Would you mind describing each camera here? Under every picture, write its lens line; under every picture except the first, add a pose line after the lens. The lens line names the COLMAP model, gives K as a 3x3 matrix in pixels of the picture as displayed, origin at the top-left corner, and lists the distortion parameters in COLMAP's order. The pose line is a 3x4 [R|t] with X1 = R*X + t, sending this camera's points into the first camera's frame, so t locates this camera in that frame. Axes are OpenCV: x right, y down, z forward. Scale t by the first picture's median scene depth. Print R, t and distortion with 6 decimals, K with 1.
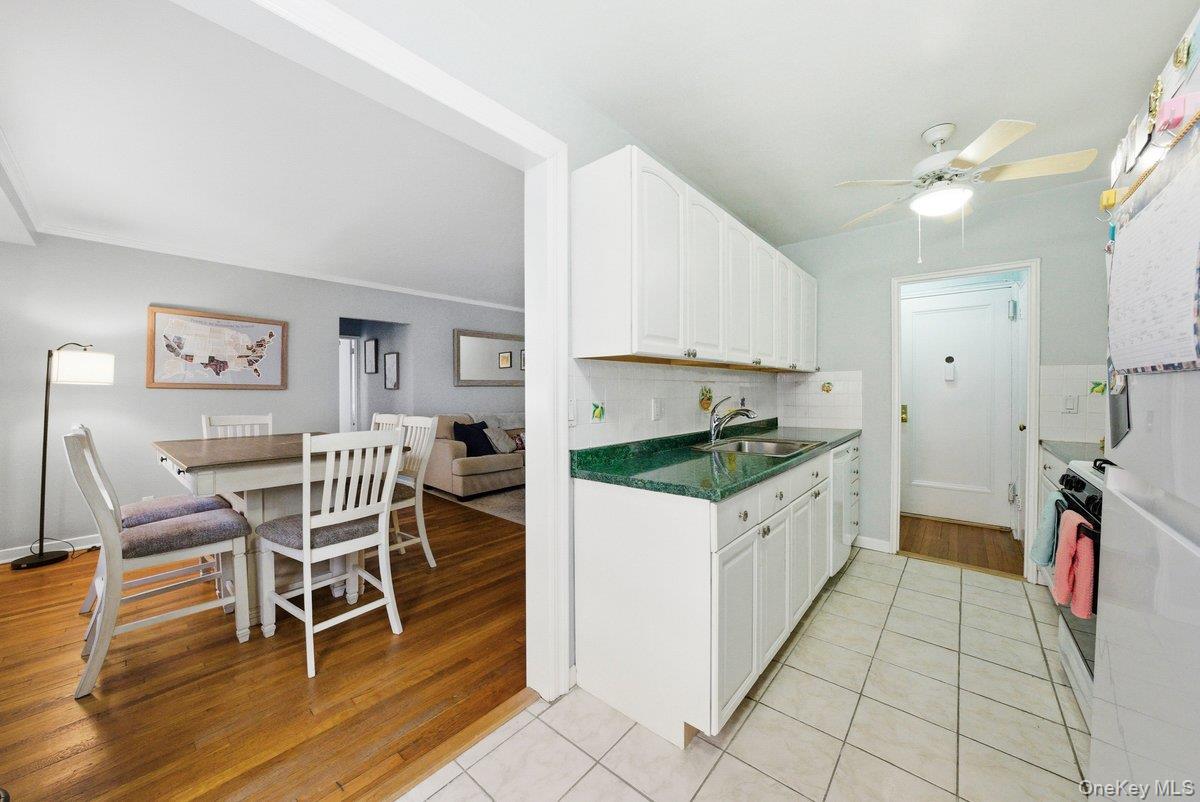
lens RADIAL K [[421.7, 0, 599.4], [0, 421.7, 397.6], [0, 0, 1]] dist [-0.024964, -0.000024]
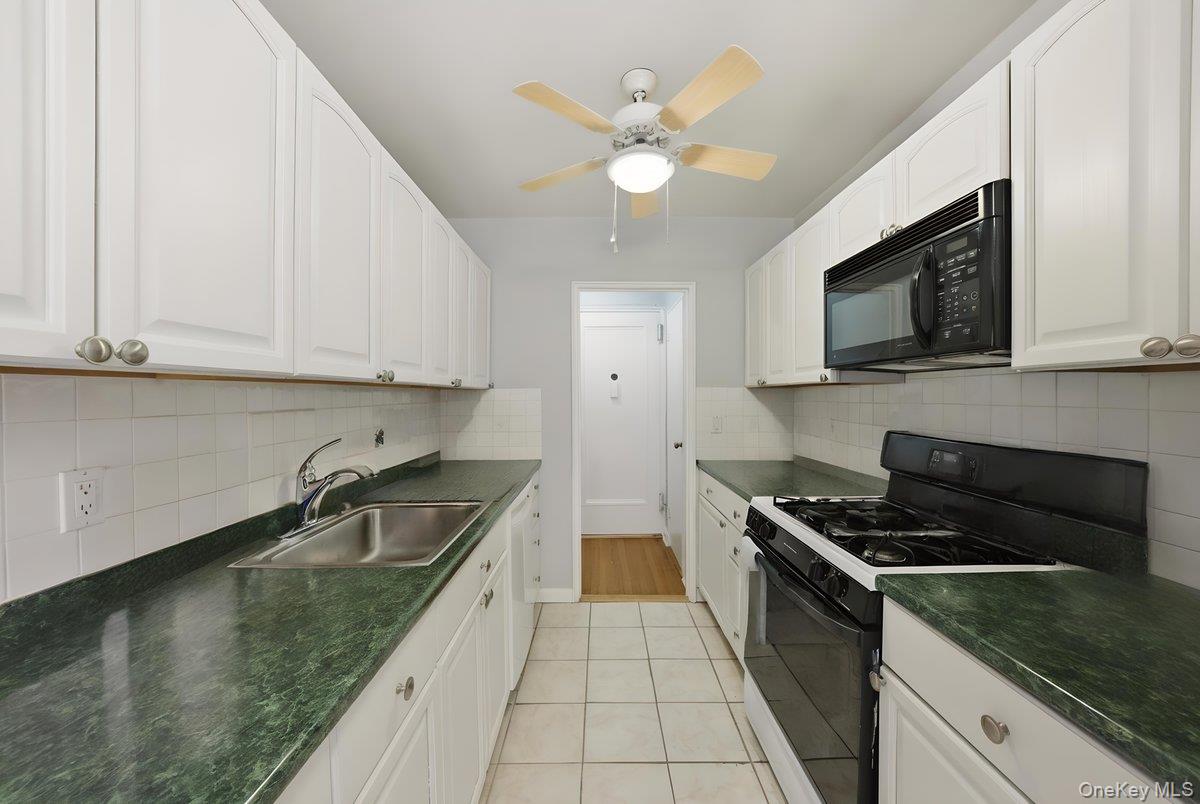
lens RADIAL K [[421.7, 0, 599.4], [0, 421.7, 398.6], [0, 0, 1]] dist [-0.024964, -0.000024]
pose [[0.752077, -0.002320, 0.659071, 0.173364], [0.010513, 0.999909, -0.008476, -0.037556], [-0.658991, 0.013303, 0.752033, 0.312138]]
